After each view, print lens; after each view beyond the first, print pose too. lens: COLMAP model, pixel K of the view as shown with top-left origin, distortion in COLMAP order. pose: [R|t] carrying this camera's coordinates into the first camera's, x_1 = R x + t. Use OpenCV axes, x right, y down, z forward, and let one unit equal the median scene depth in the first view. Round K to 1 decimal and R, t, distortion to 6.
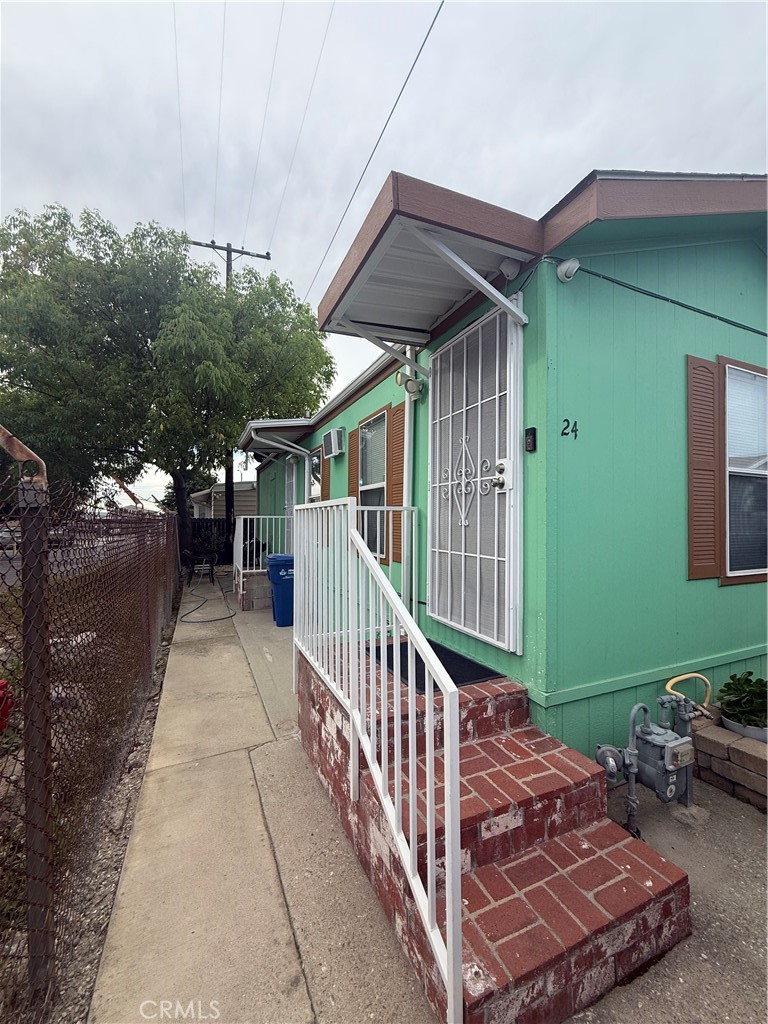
lens RADIAL K [[407.7, 0, 384.0], [0, 407.7, 512.0], [0, 0, 1]] dist [0.000390, 0.000154]
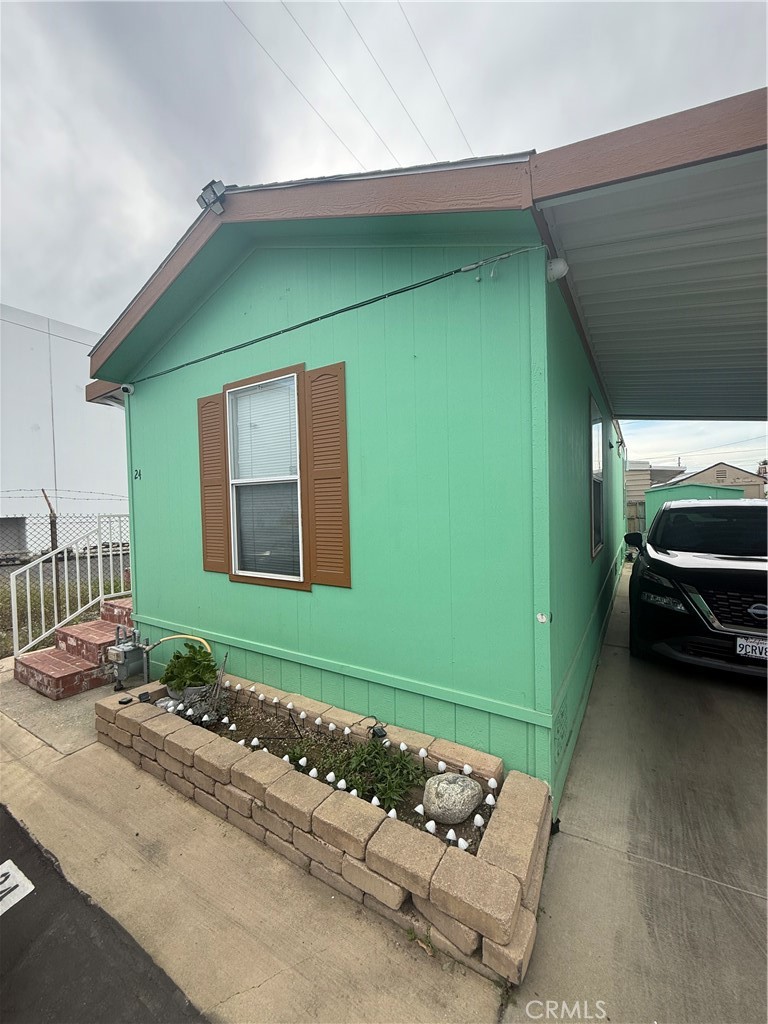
lens RADIAL K [[407.7, 0, 384.0], [0, 407.7, 512.0], [0, 0, 1]] dist [0.000390, 0.000154]
pose [[0.556310, 0.002873, -0.830970, 2.144921], [0.039512, 0.998771, 0.029905, -0.039707], [0.830035, -0.049470, 0.555513, 0.747148]]
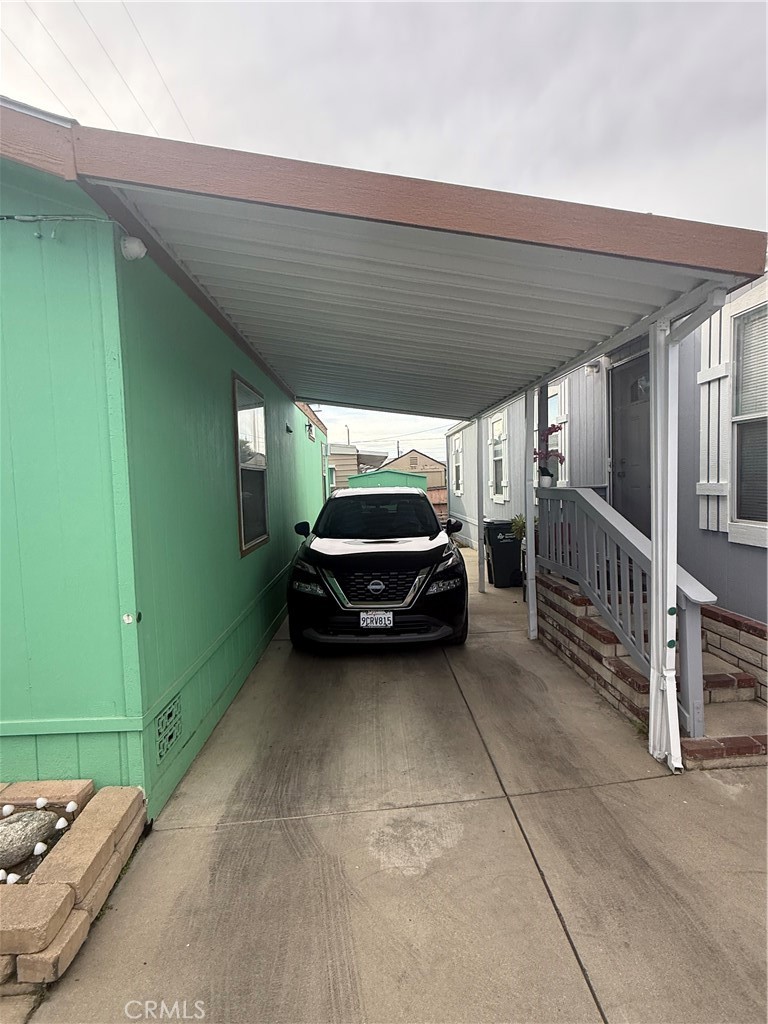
lens RADIAL K [[515.3, 0, 385.1], [0, 515.3, 515.5], [0, 0, 1]] dist [0.003203, -0.000378]
pose [[0.924828, -0.002898, -0.380375, 2.445767], [0.036723, 0.995980, 0.081700, -0.048153], [0.378610, -0.089527, 0.921216, 0.751143]]
